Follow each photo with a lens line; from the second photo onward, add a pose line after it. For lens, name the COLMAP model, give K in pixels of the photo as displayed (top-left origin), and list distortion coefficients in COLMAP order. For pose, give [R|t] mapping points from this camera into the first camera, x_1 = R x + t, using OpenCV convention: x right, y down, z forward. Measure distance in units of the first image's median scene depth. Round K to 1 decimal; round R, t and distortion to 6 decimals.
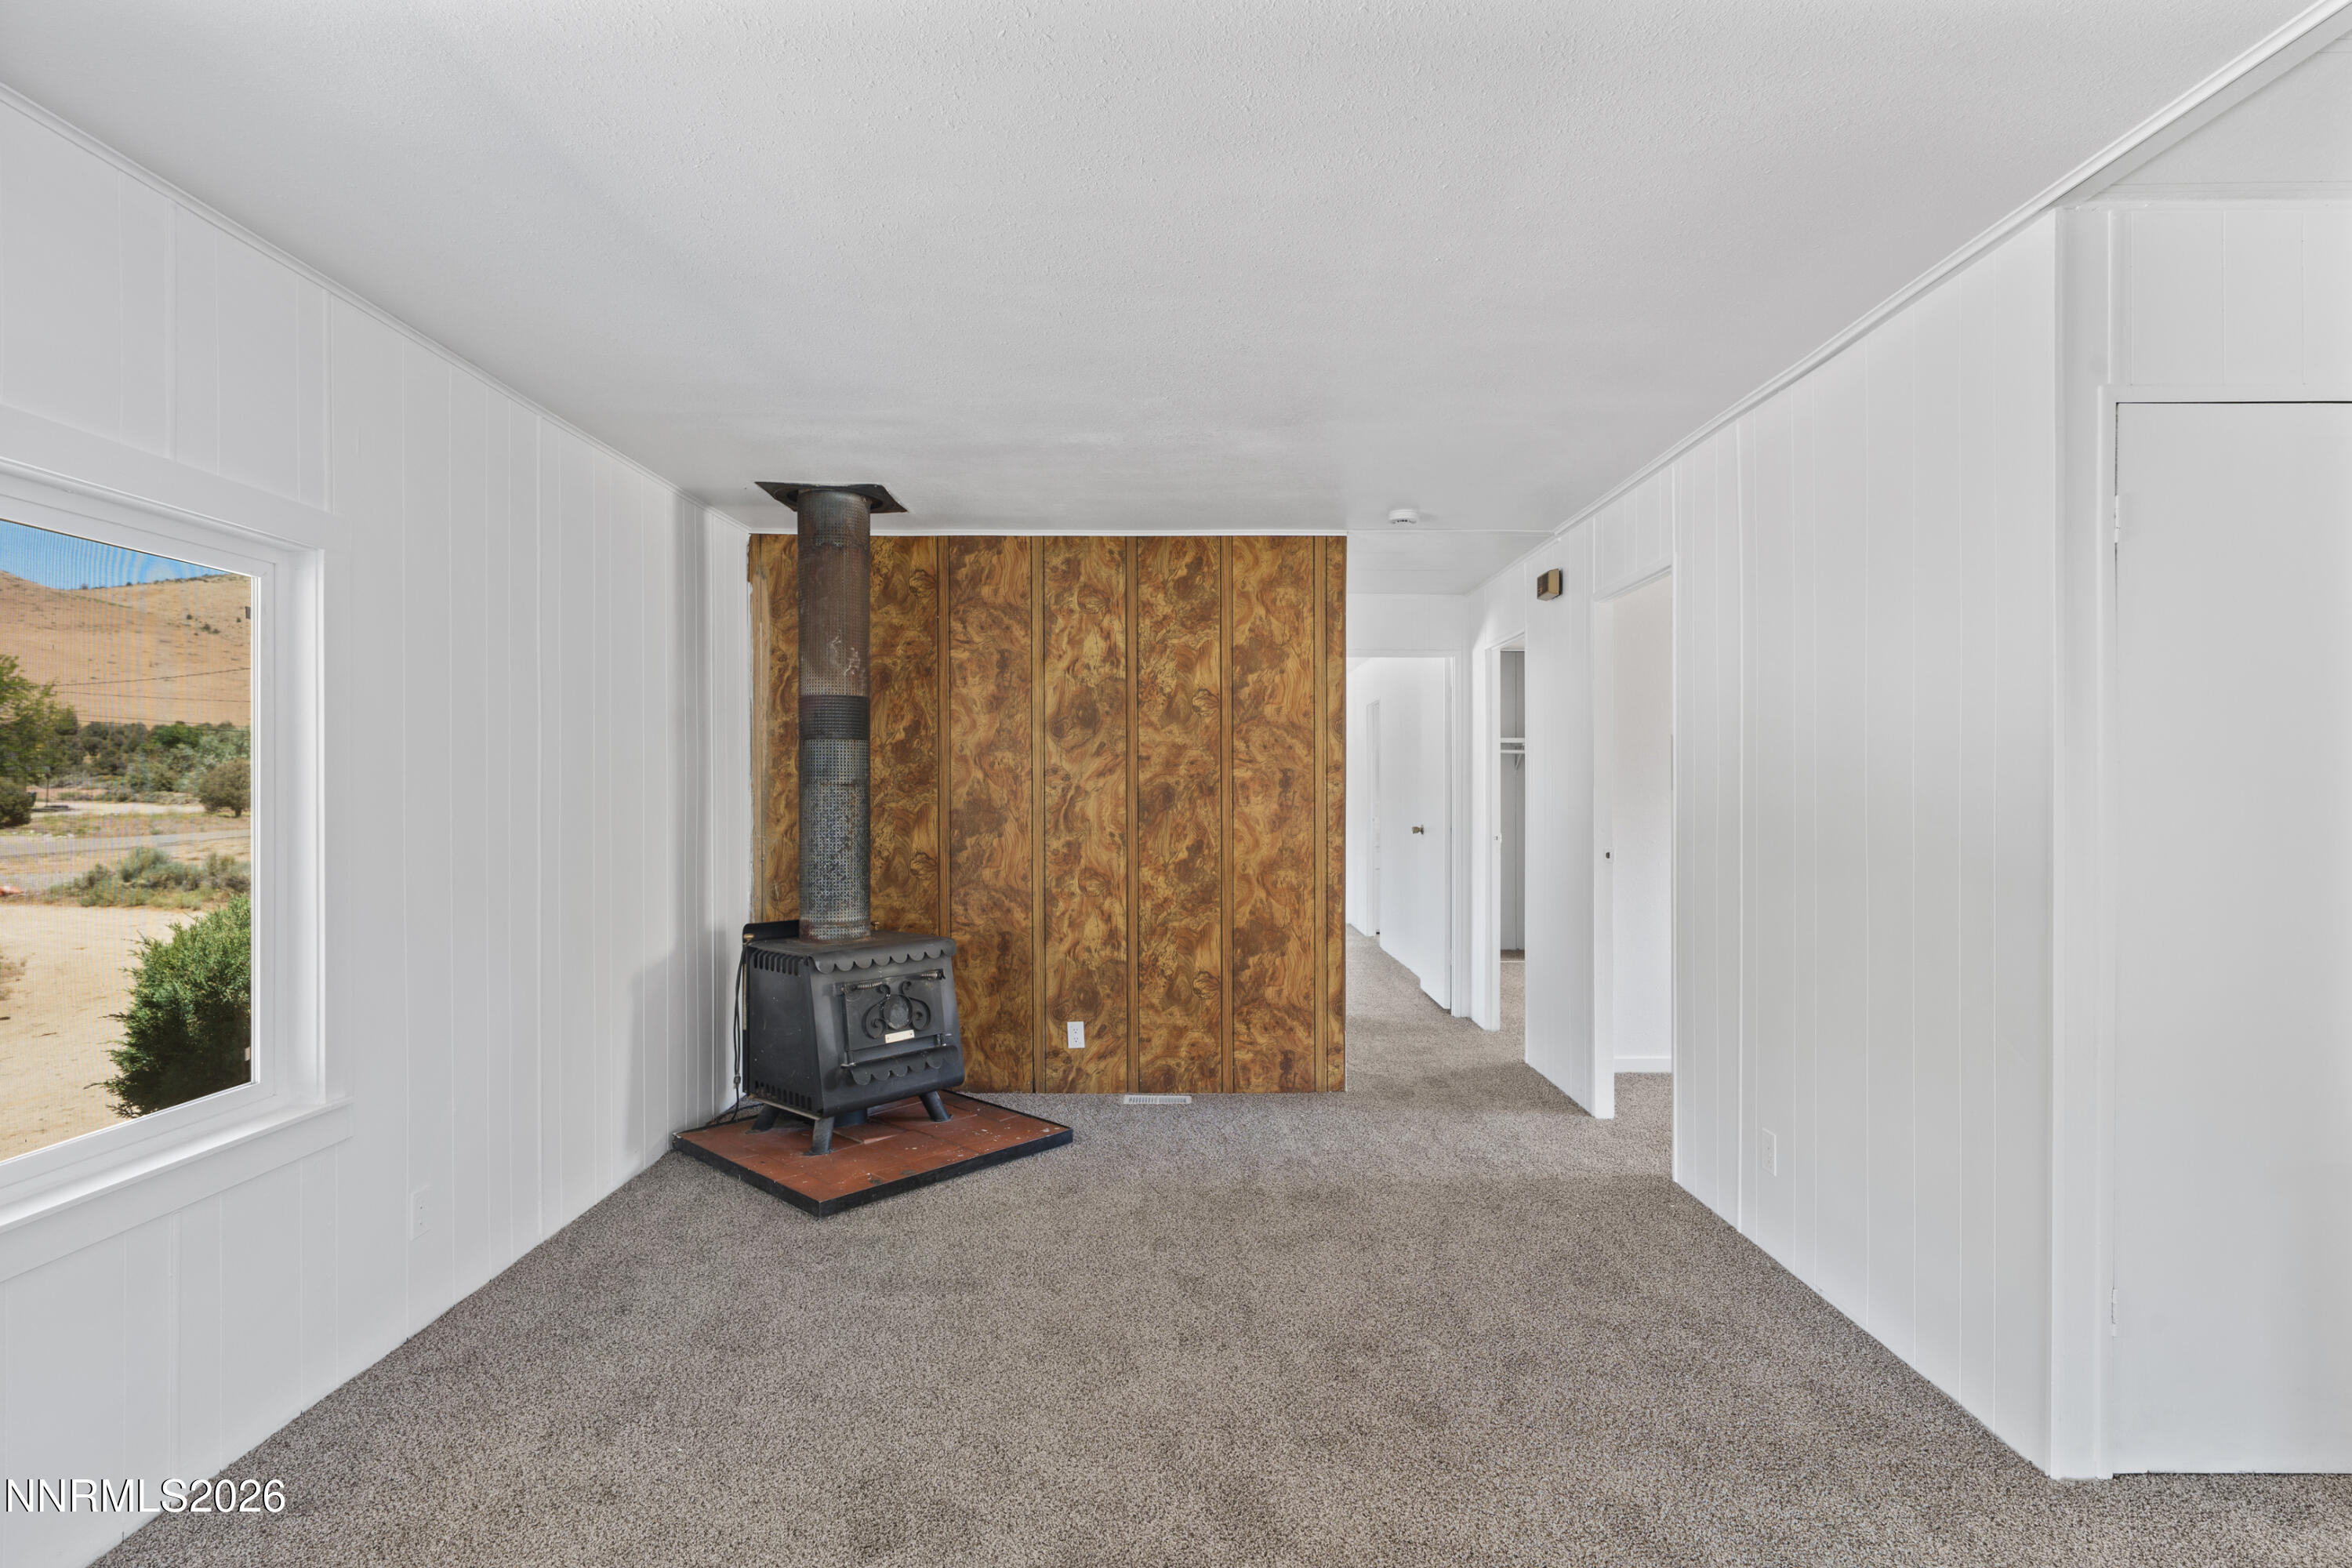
lens RADIAL K [[1141.4, 0, 1188.6], [0, 1141.4, 794.6], [0, 0, 1]] dist [-0.004895, 0.001330]
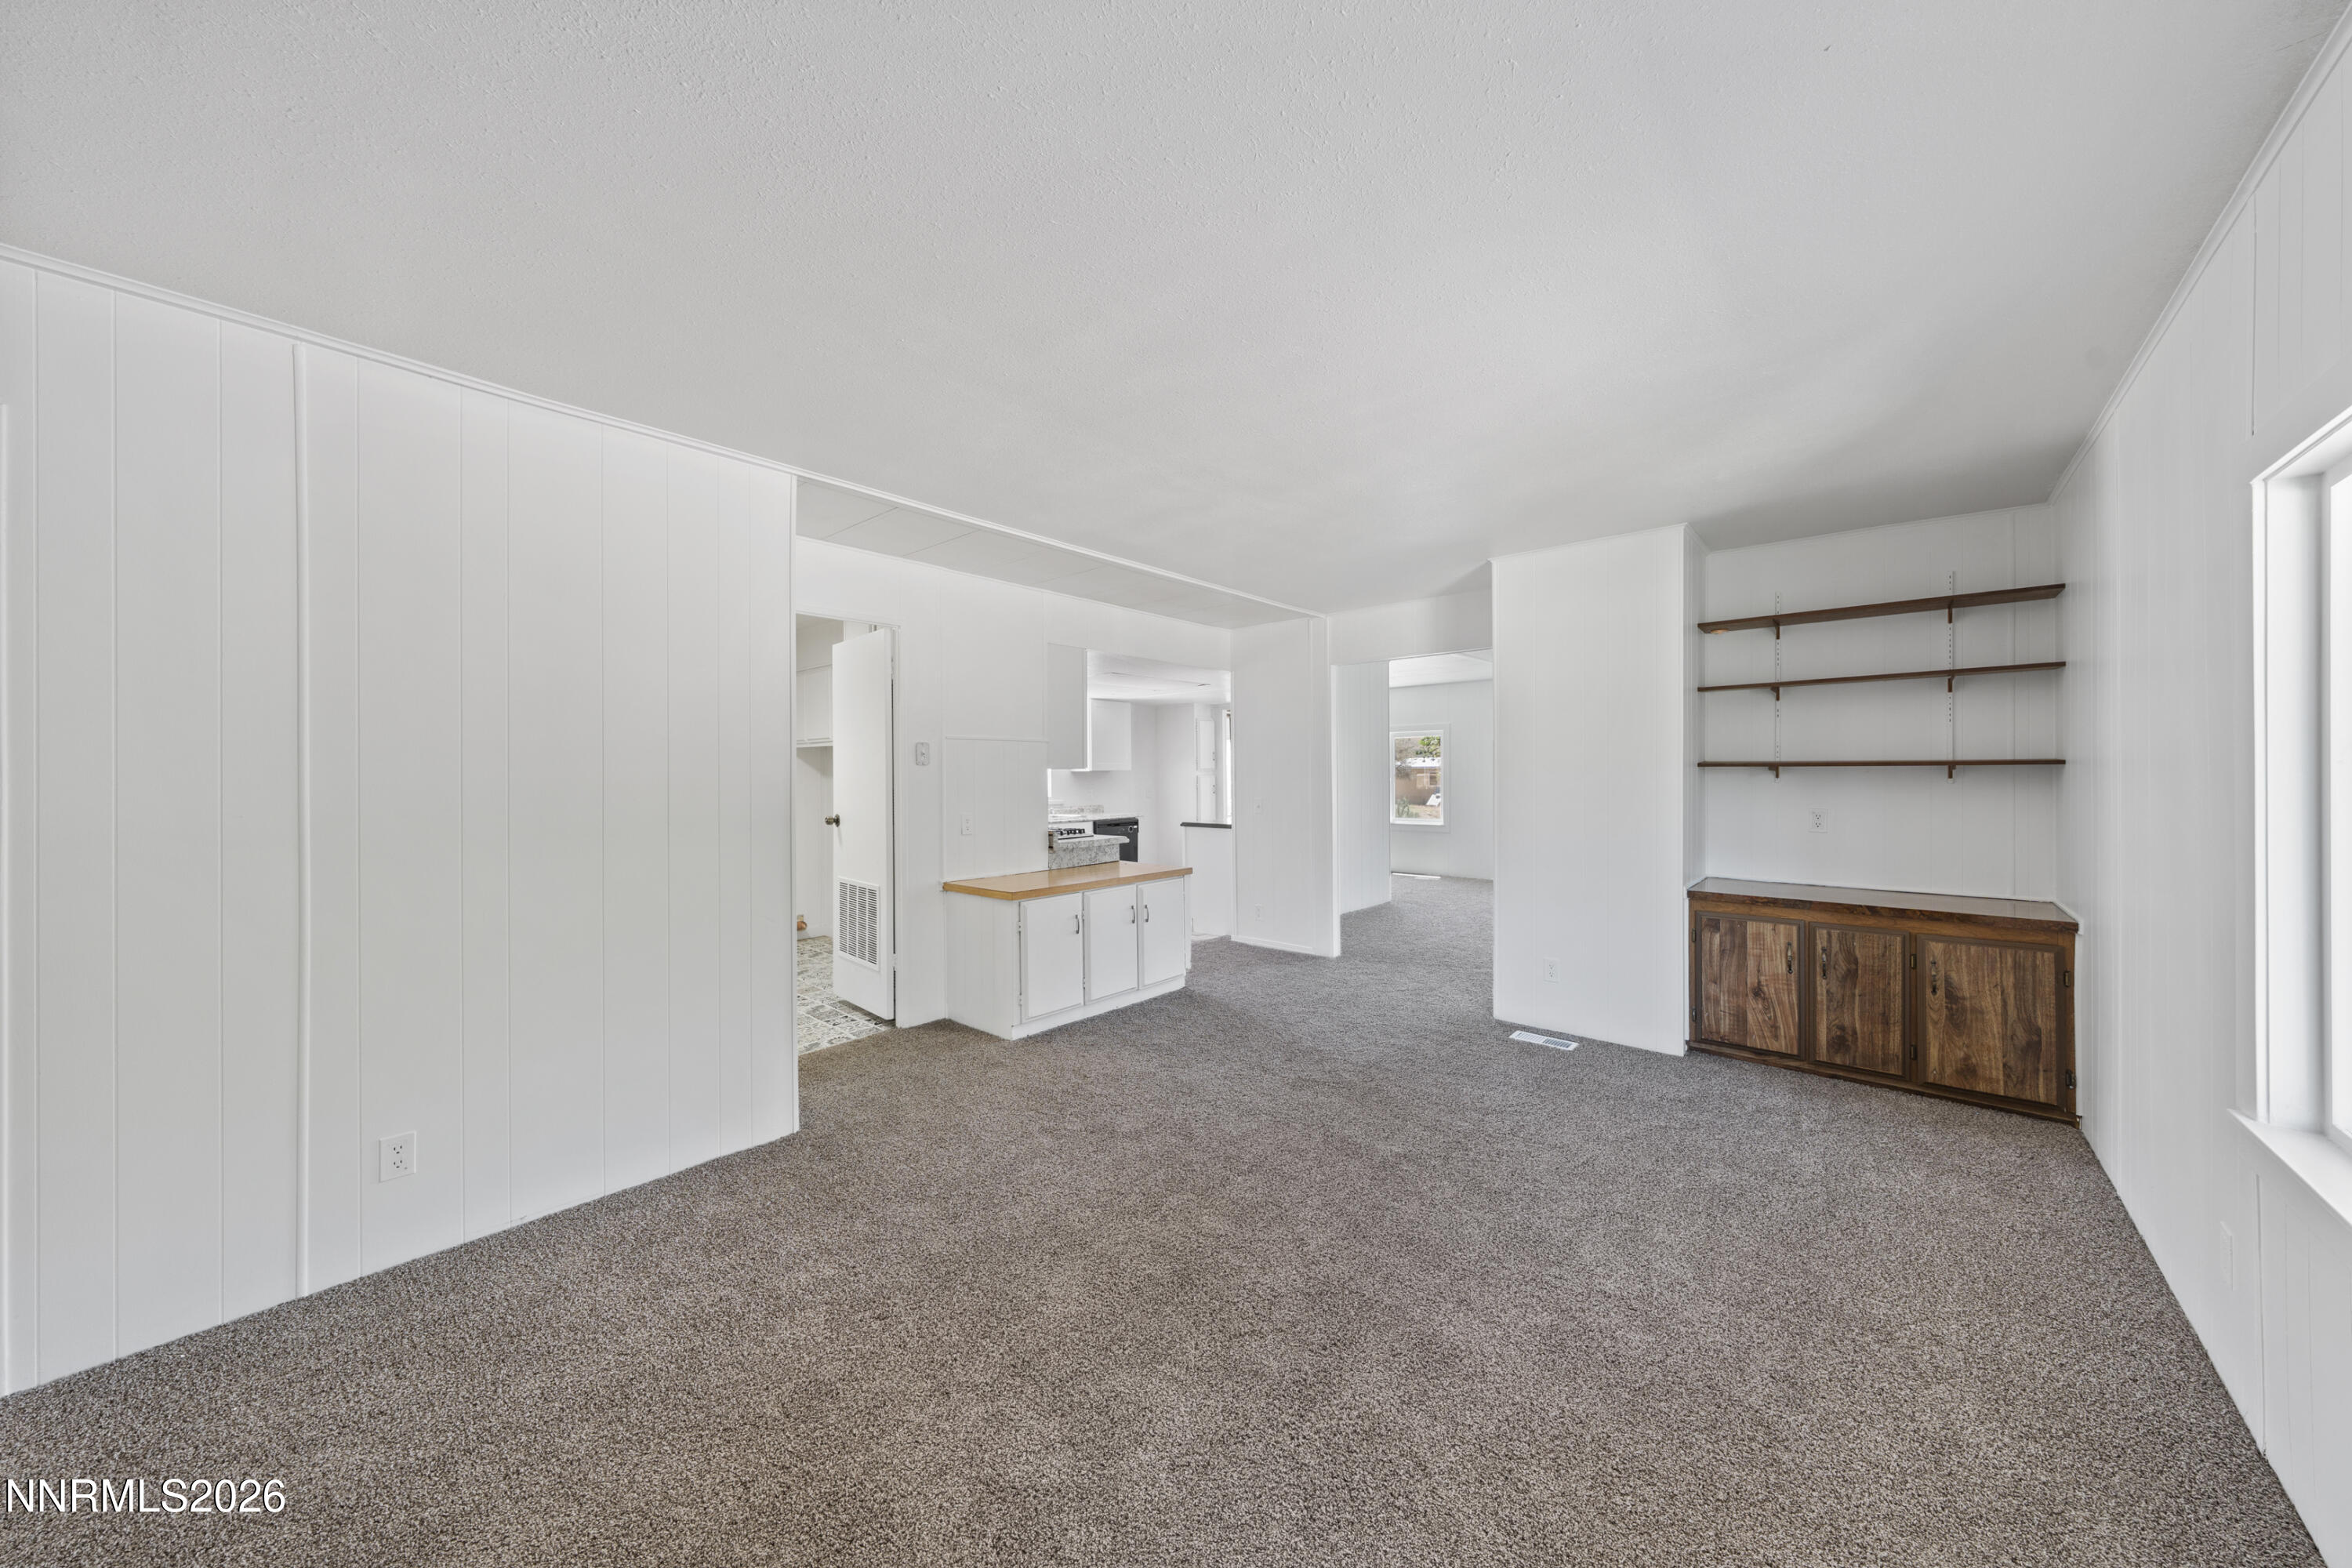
lens RADIAL K [[795.0, 0, 1160.2], [0, 795.0, 774.3], [0, 0, 1]] dist [-0.001073, -0.000297]
pose [[-0.740244, 0.004989, 0.672320, -0.269762], [0.009827, 0.999946, 0.003400, -0.002638], [-0.672266, 0.009123, -0.740253, 0.695529]]
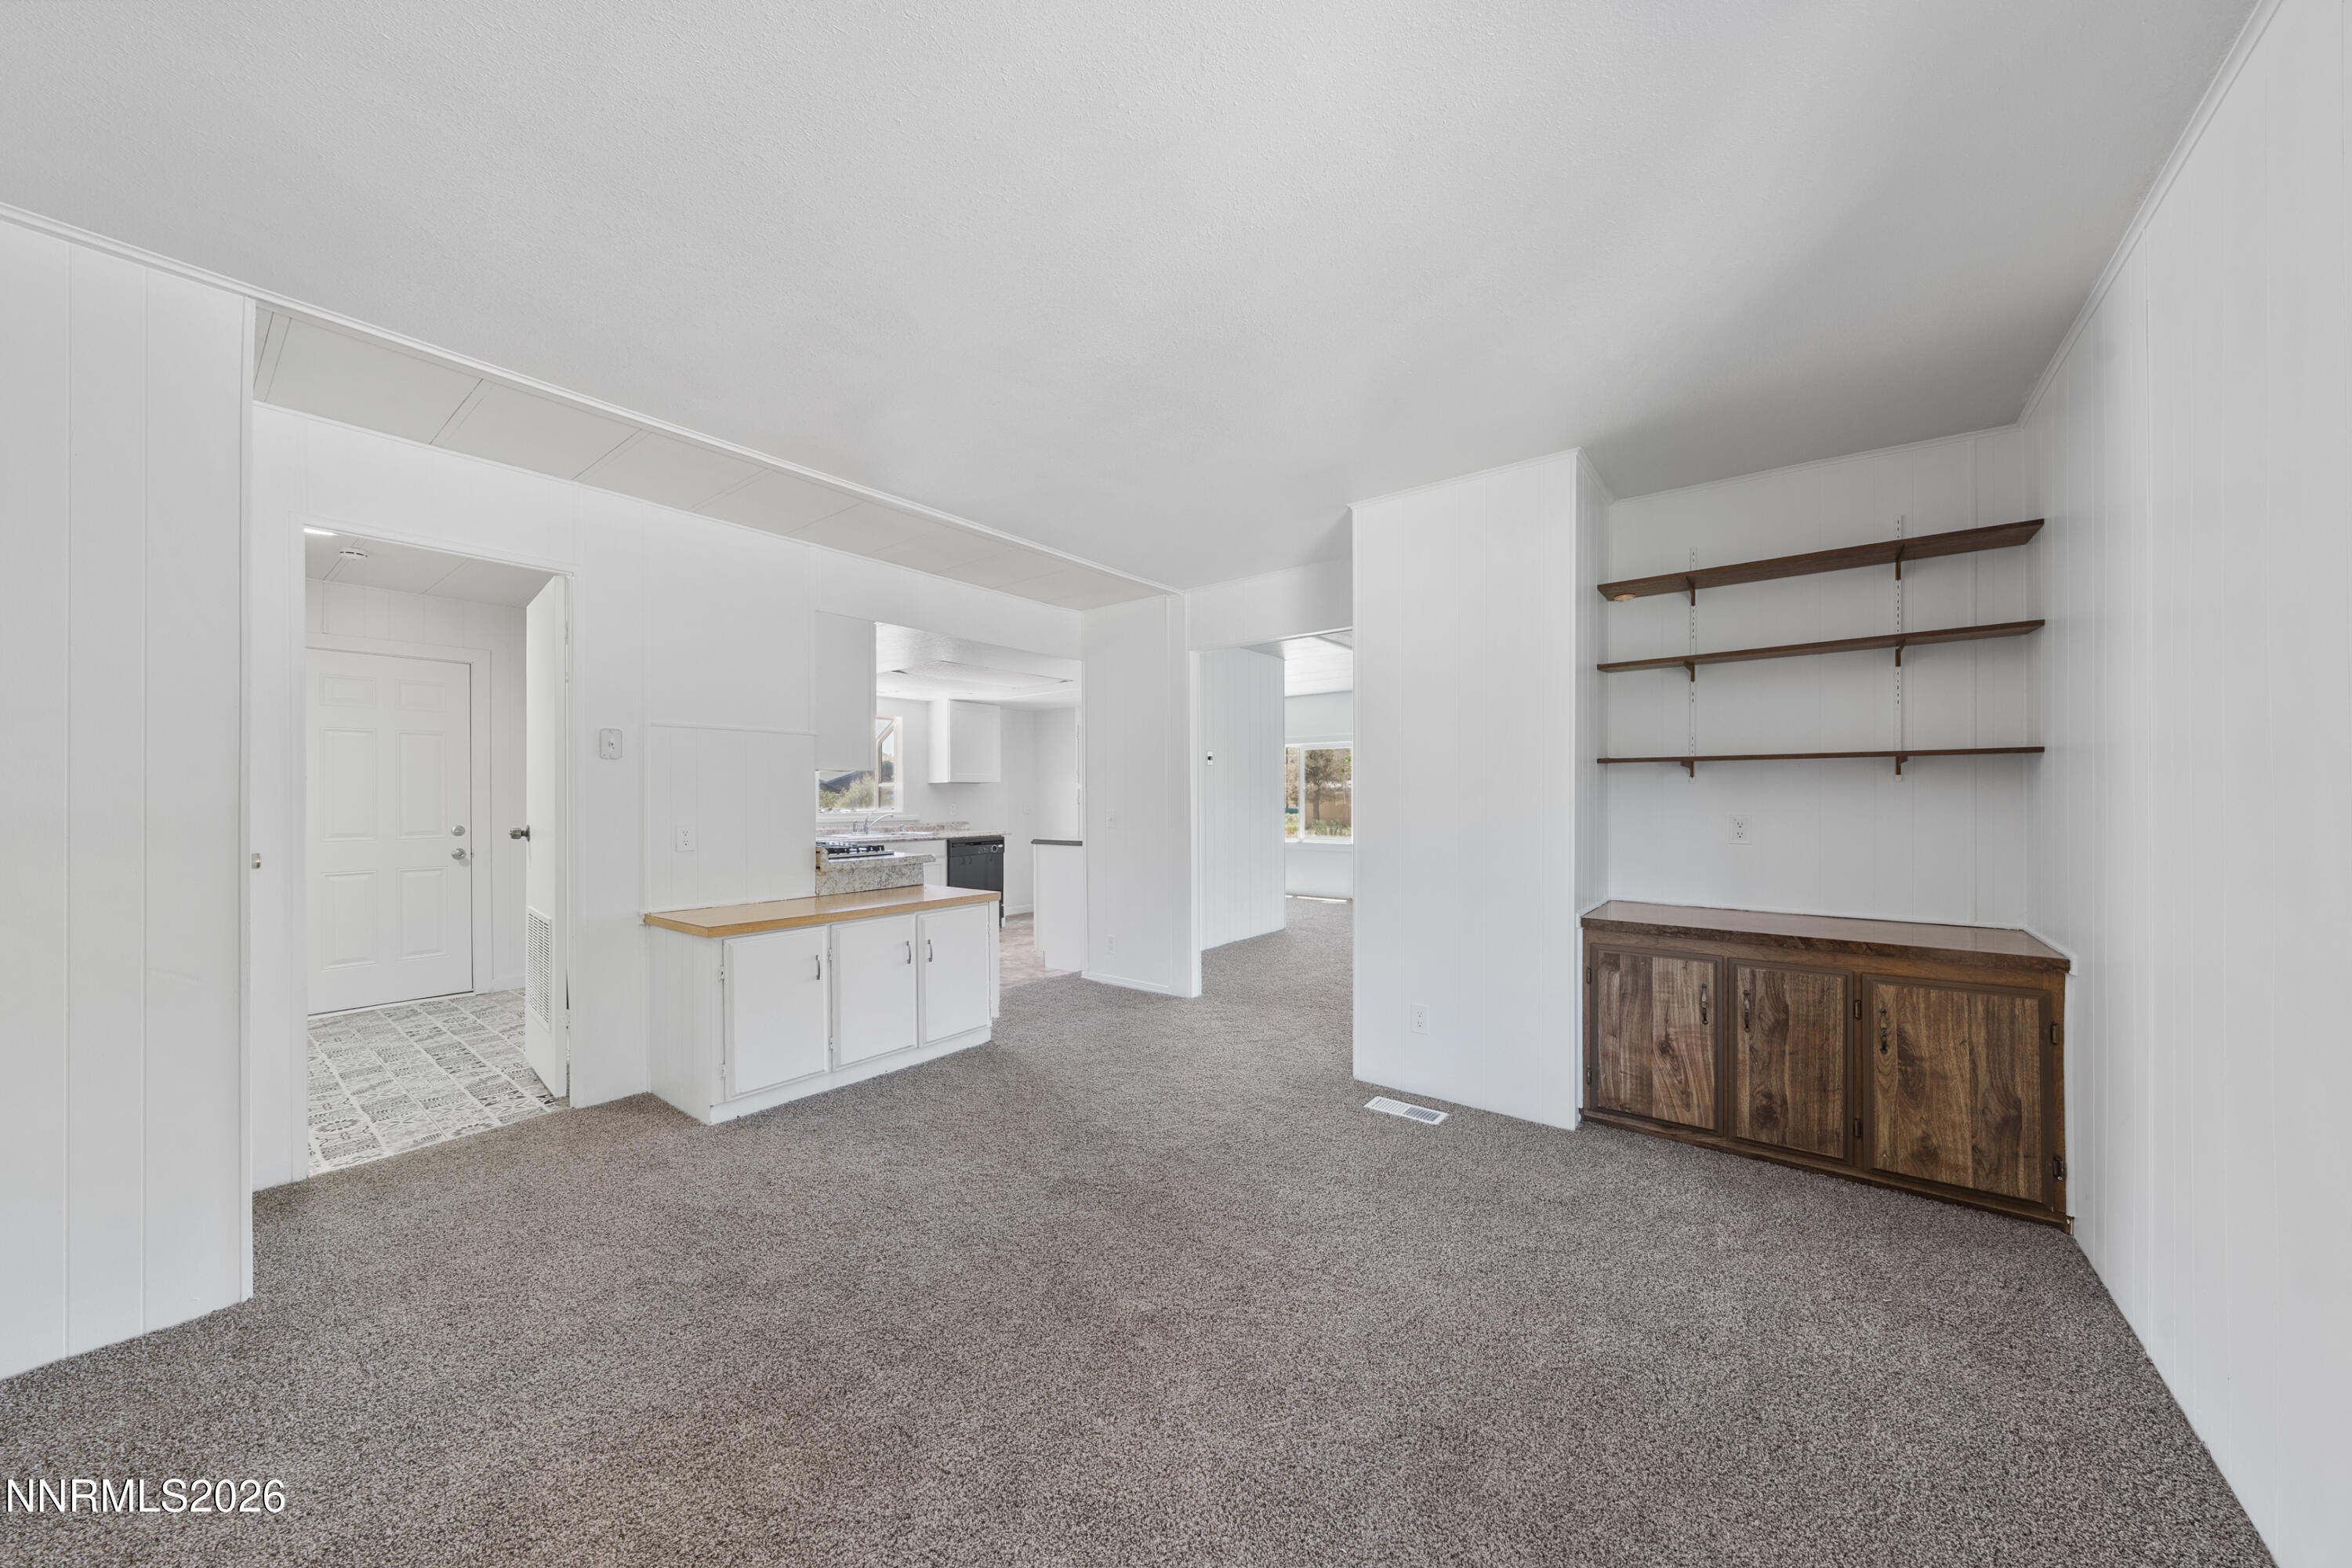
lens RADIAL K [[795.0, 0, 1166.1], [0, 795.0, 798.1], [0, 0, 1]] dist [-0.001073, -0.000297]
pose [[-0.781273, 0.004426, 0.624173, -0.261166], [0.008081, 0.999963, 0.003024, 0.021636], [-0.624137, 0.007407, -0.781280, 0.457612]]
